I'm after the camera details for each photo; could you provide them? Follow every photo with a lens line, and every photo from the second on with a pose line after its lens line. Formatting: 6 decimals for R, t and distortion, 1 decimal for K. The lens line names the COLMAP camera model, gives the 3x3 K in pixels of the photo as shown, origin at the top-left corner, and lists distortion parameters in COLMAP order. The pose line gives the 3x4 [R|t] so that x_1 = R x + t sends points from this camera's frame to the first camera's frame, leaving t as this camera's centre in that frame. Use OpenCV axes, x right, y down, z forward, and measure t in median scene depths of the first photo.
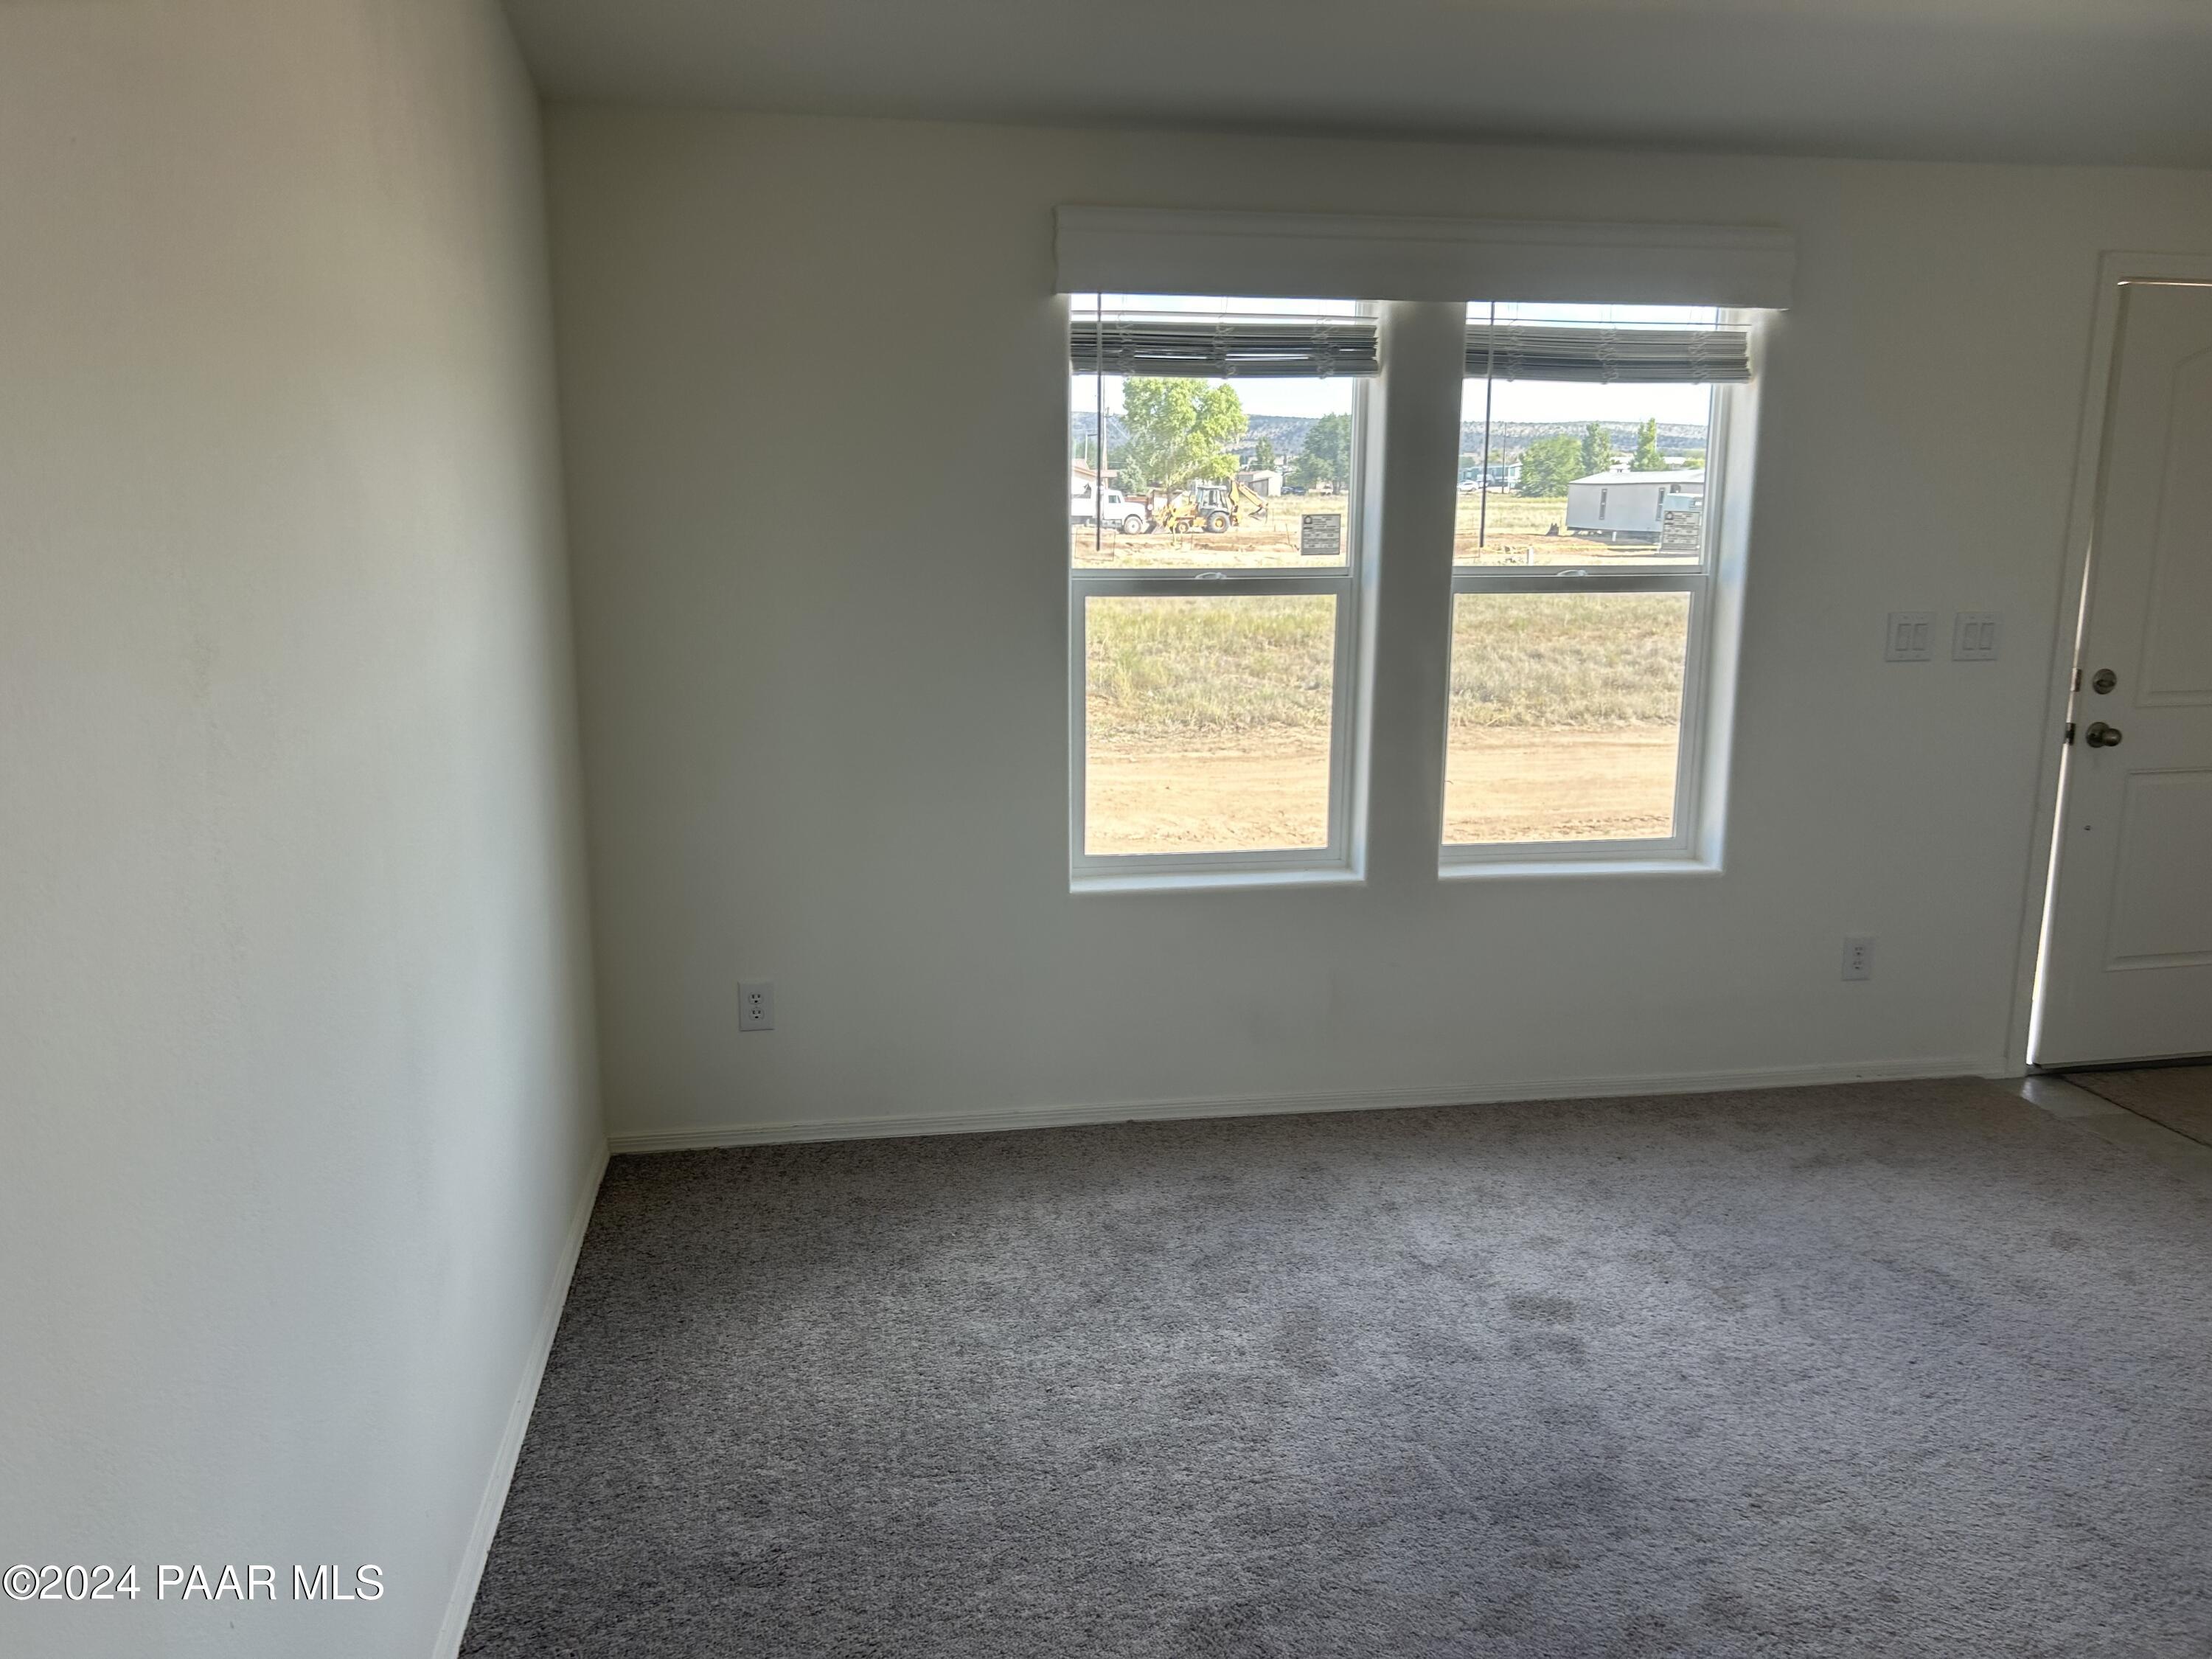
lens RADIAL K [[1642.7, 0, 1109.7], [0, 1642.7, 828.7], [0, 0, 1]] dist [0.046803, -0.005031]
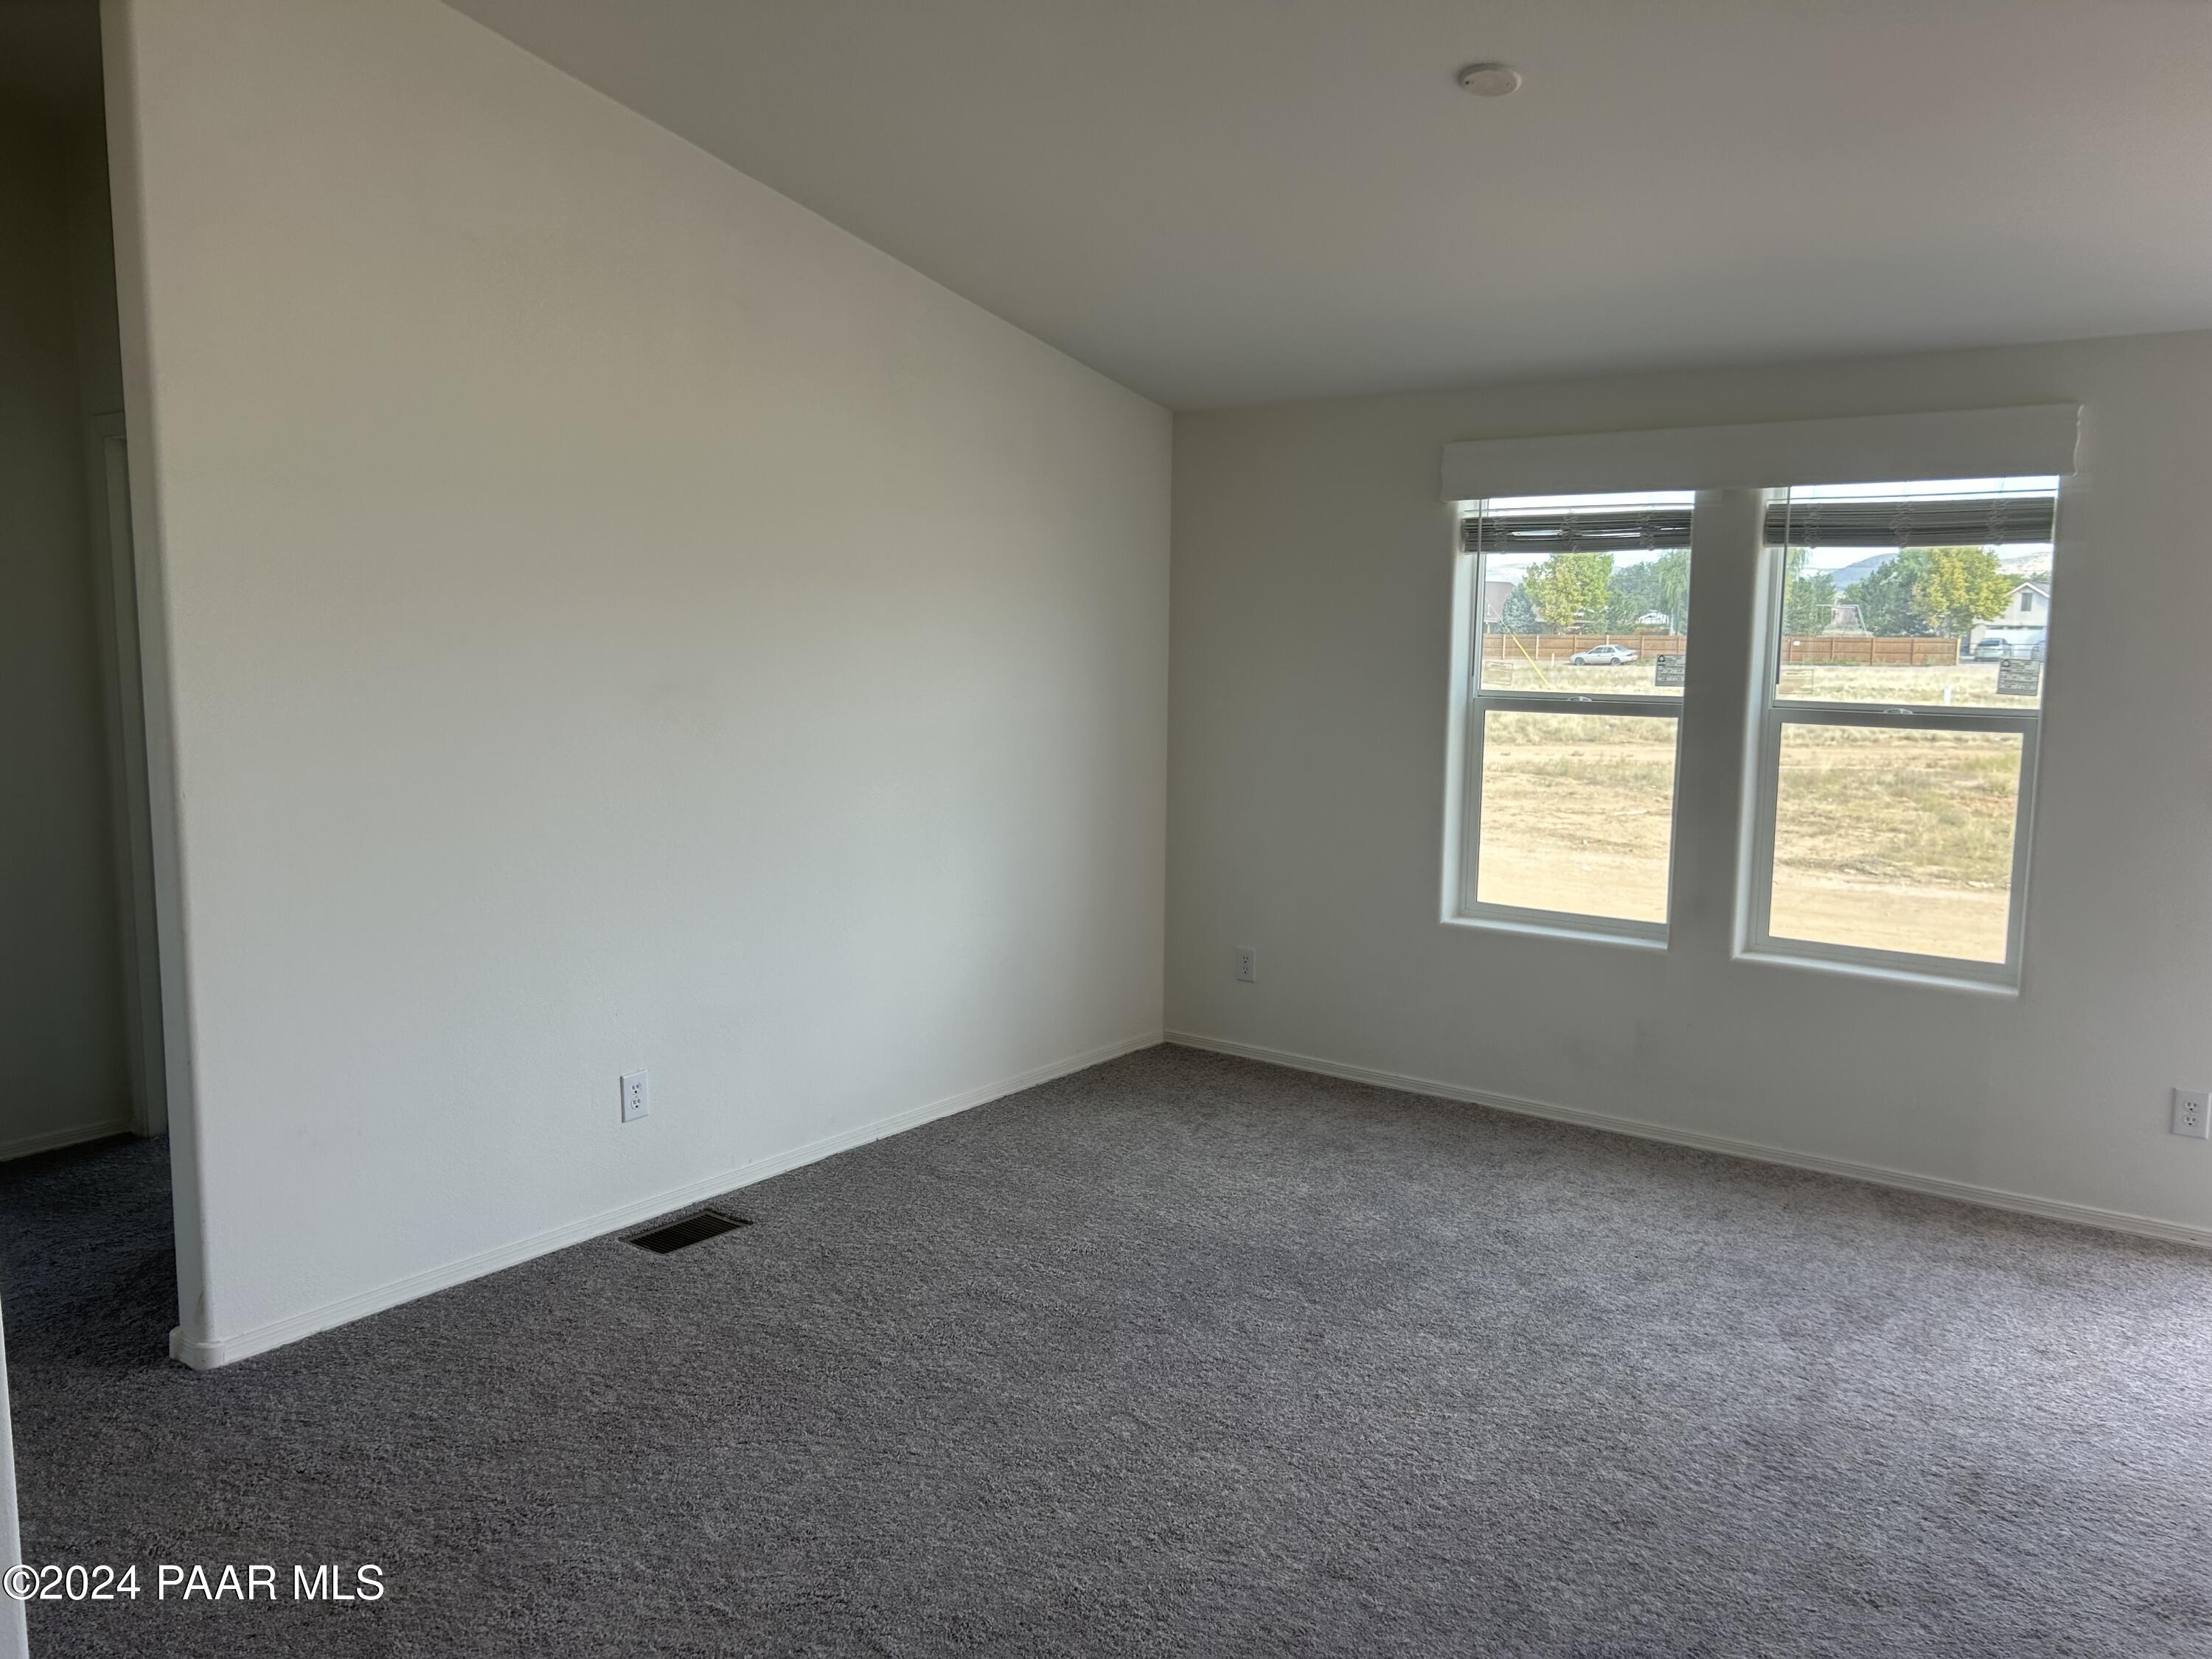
lens RADIAL K [[1642.7, 0, 1096.6], [0, 1642.7, 828.6], [0, 0, 1]] dist [0.046803, -0.005031]
pose [[0.686892, 0.096410, -0.720336, 0.777832], [-0.151354, 0.988406, -0.012038, 0.022264], [0.710824, 0.117294, 0.693520, -0.175238]]
